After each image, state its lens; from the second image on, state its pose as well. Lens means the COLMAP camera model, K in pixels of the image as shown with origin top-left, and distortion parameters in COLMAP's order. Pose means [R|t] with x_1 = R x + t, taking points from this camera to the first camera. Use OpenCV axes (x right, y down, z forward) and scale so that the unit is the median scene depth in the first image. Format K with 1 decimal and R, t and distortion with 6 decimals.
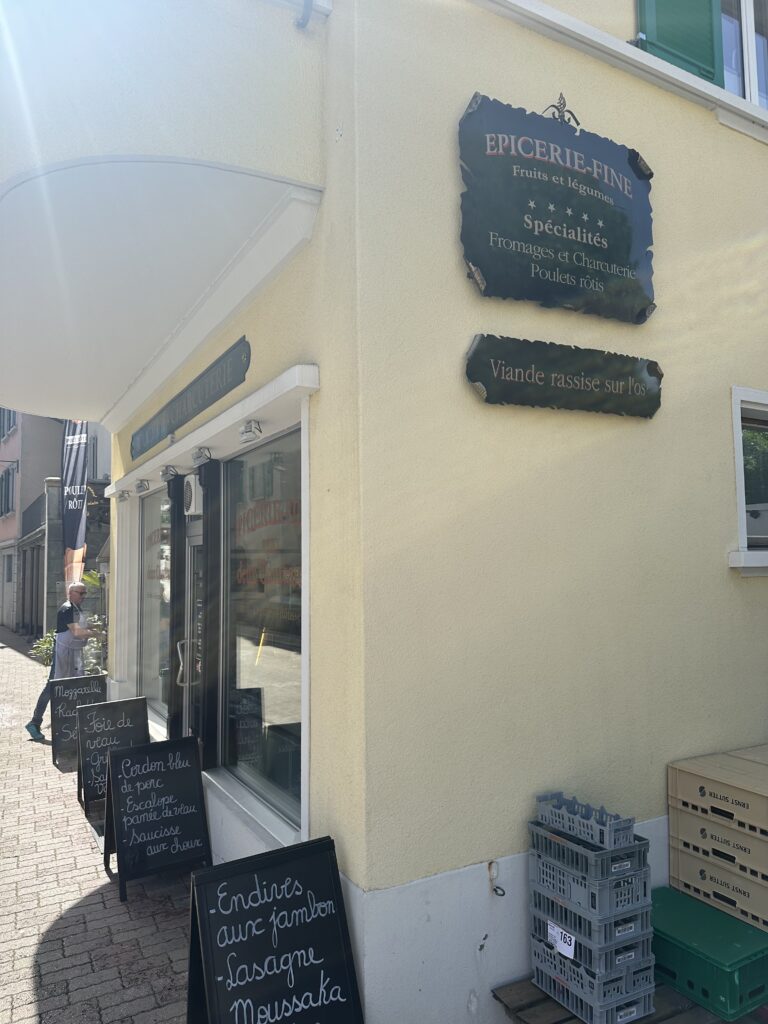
lens RADIAL K [[721.5, 0, 383.7], [0, 721.5, 512.1], [0, 0, 1]] dist [0.001591, 0.001141]
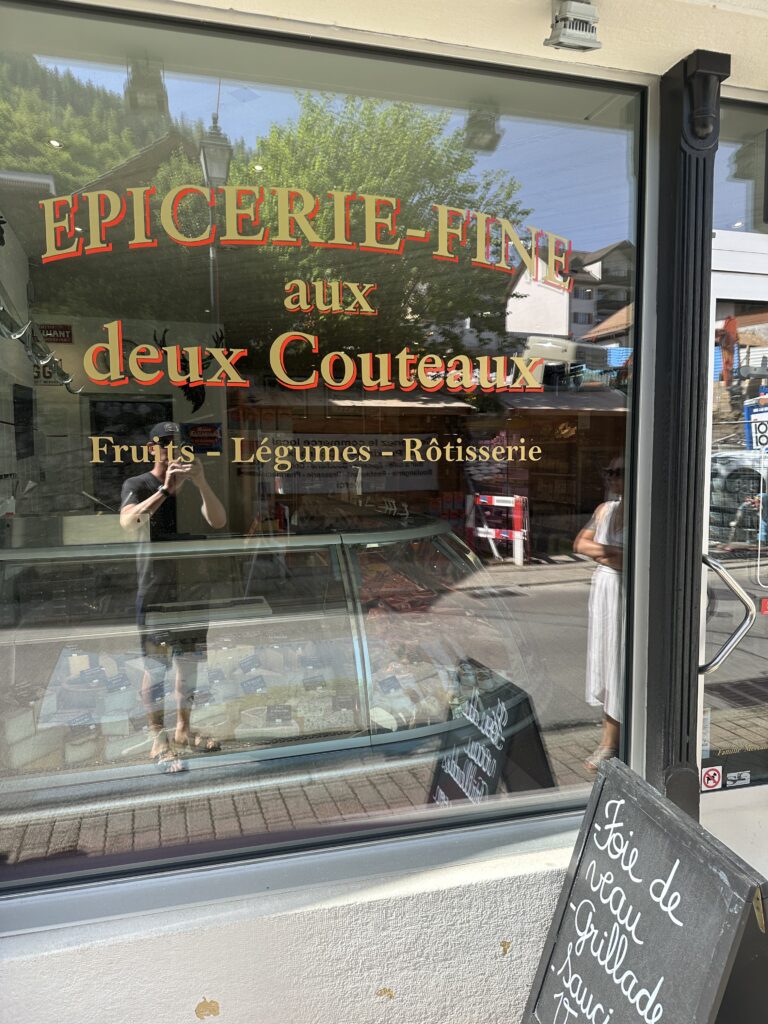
lens RADIAL K [[721.5, 0, 384.4], [0, 721.5, 512.4], [0, 0, 1]] dist [0.001591, 0.001141]
pose [[0.970461, 0.025171, -0.239943, 0.377709], [0.011227, 0.988754, 0.149131, -0.417033], [0.240998, -0.147419, 0.959264, 0.673801]]
